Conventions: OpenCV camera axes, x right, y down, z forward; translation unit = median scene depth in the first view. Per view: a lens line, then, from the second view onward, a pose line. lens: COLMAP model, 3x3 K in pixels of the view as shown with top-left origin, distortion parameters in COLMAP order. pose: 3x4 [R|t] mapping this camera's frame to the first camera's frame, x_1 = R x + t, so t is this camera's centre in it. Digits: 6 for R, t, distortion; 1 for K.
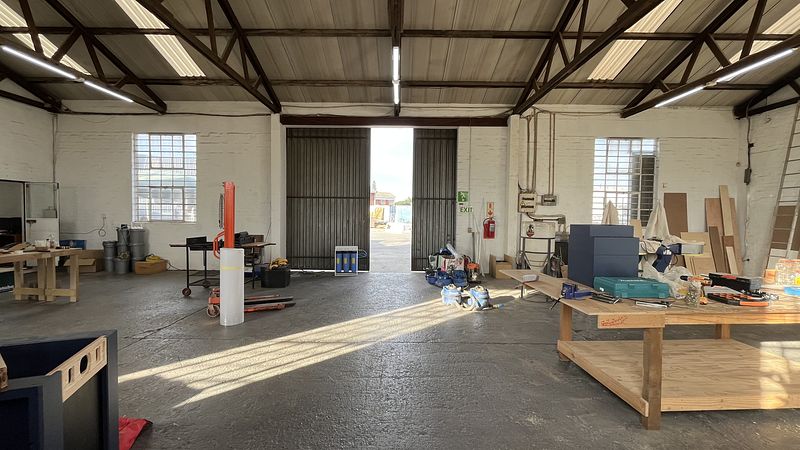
lens RADIAL K [[324.1, 0, 397.4], [0, 324.1, 224.7], [0, 0, 1]] dist [-0.000594, -0.000334]
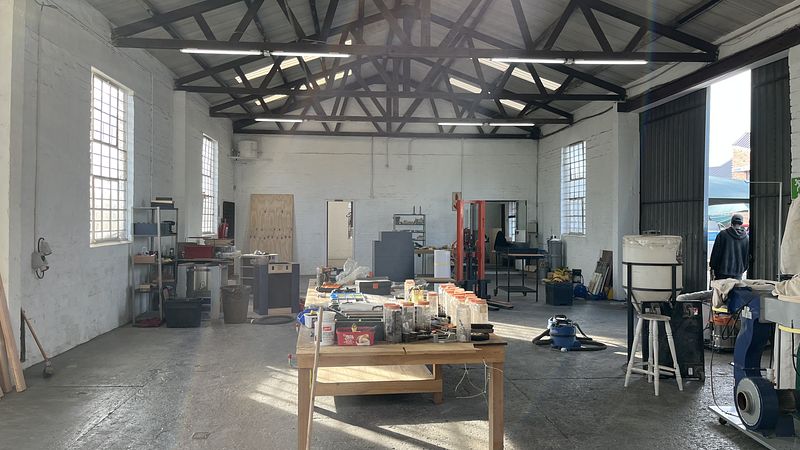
lens RADIAL K [[611.6, 0, 400.0], [0, 611.6, 225.0], [0, 0, 1]] dist [0.072001, 0.001041]
pose [[0.086140, -0.006335, -0.996263, 1.917322], [-0.037665, 0.999244, -0.009610, 0.003655], [0.995571, 0.038352, 0.085836, 0.569284]]
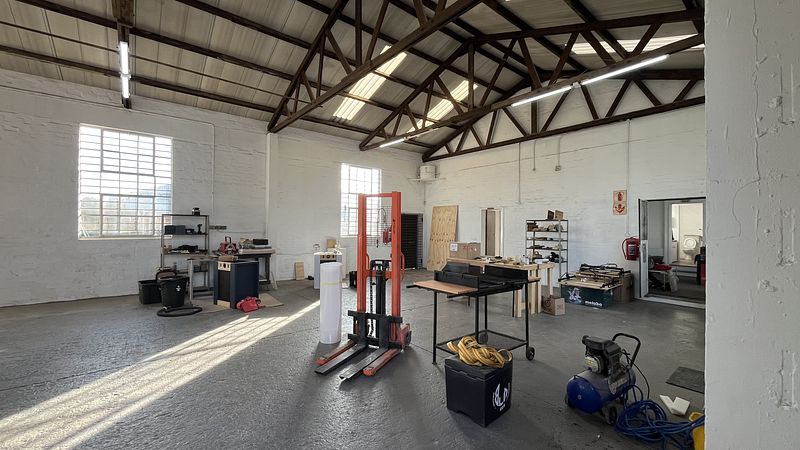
lens RADIAL K [[324.1, 0, 397.4], [0, 324.1, 224.7], [0, 0, 1]] dist [-0.000594, -0.000334]
pose [[-0.773141, -0.024165, -0.633773, -0.036641], [-0.039910, 0.999147, 0.010590, -0.060215], [0.632977, 0.033481, -0.773446, 1.771103]]
